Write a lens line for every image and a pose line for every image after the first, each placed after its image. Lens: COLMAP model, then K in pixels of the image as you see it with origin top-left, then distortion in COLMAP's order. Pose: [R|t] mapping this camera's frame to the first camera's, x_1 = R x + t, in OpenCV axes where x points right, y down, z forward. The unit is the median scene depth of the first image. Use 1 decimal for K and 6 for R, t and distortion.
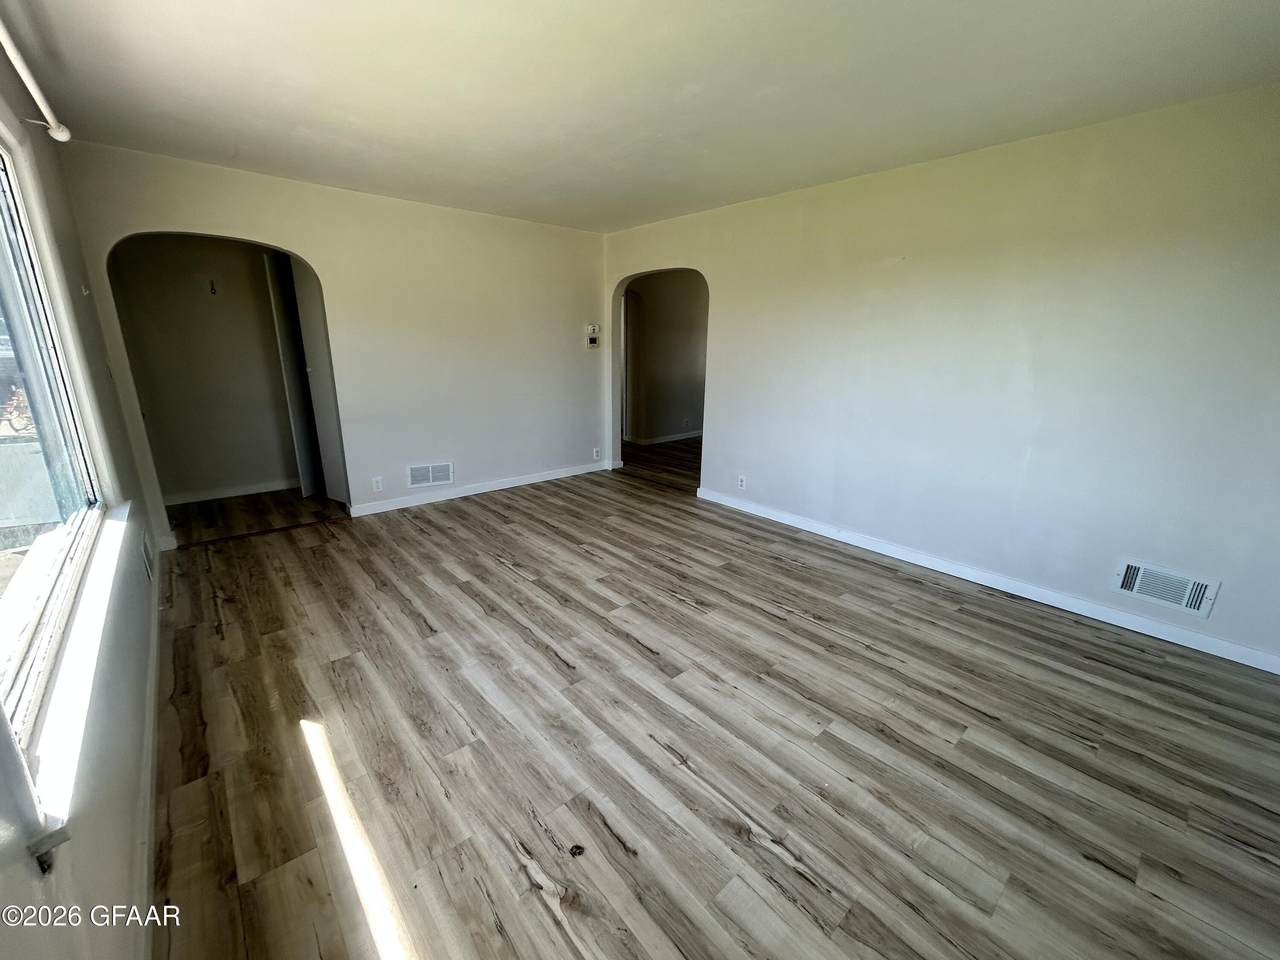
lens RADIAL K [[516.3, 0, 641.6], [0, 516.3, 478.5], [0, 0, 1]] dist [0.000353, -0.000328]
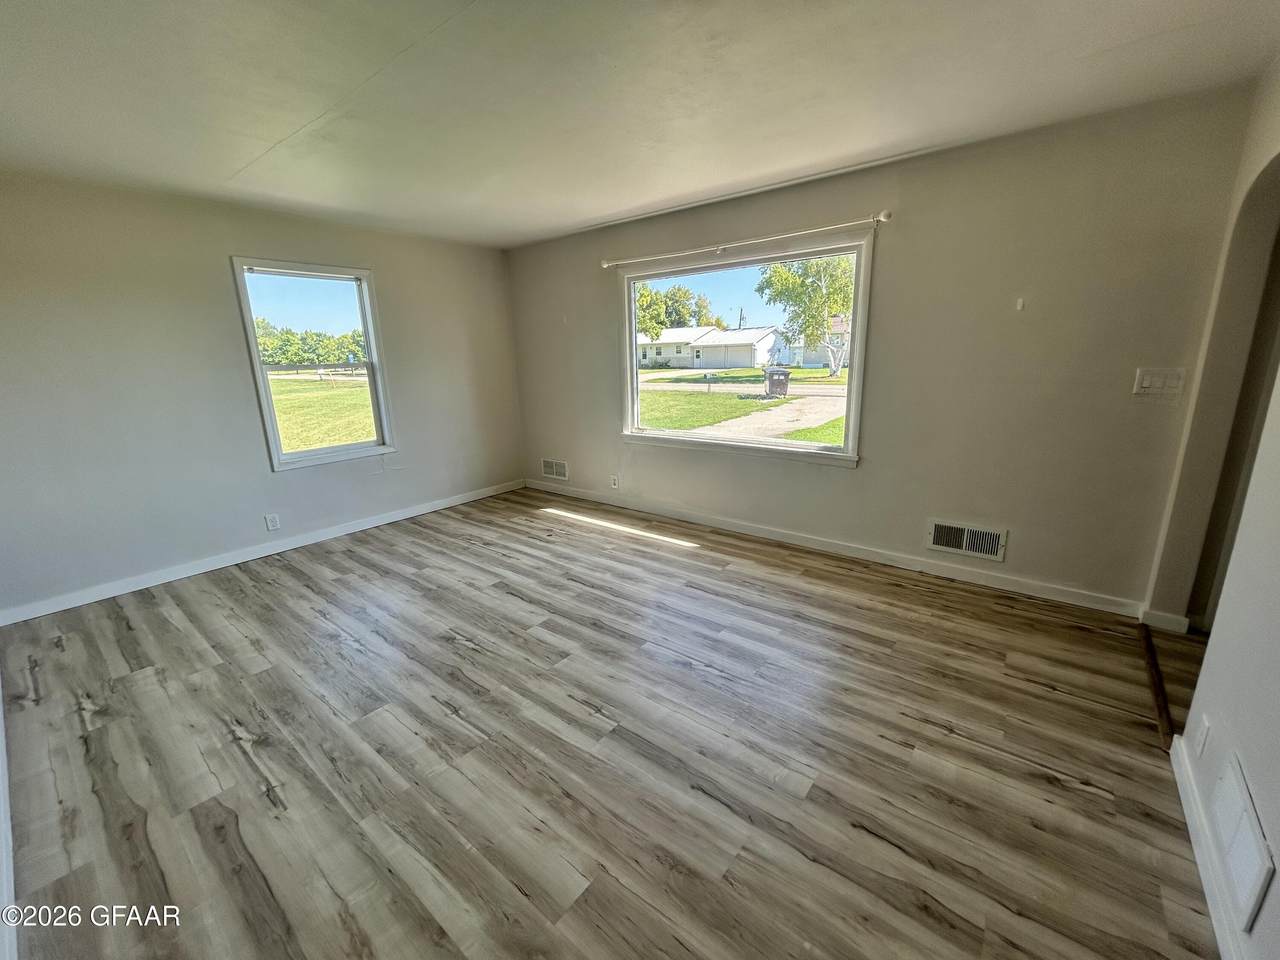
lens RADIAL K [[516.3, 0, 640.4], [0, 516.3, 478.5], [0, 0, 1]] dist [0.000353, -0.000328]
pose [[-0.985257, 0.052679, -0.162769, -0.088477], [-0.032464, 0.876558, 0.480200, -0.476896], [0.167973, 0.478404, -0.861925, 1.748199]]
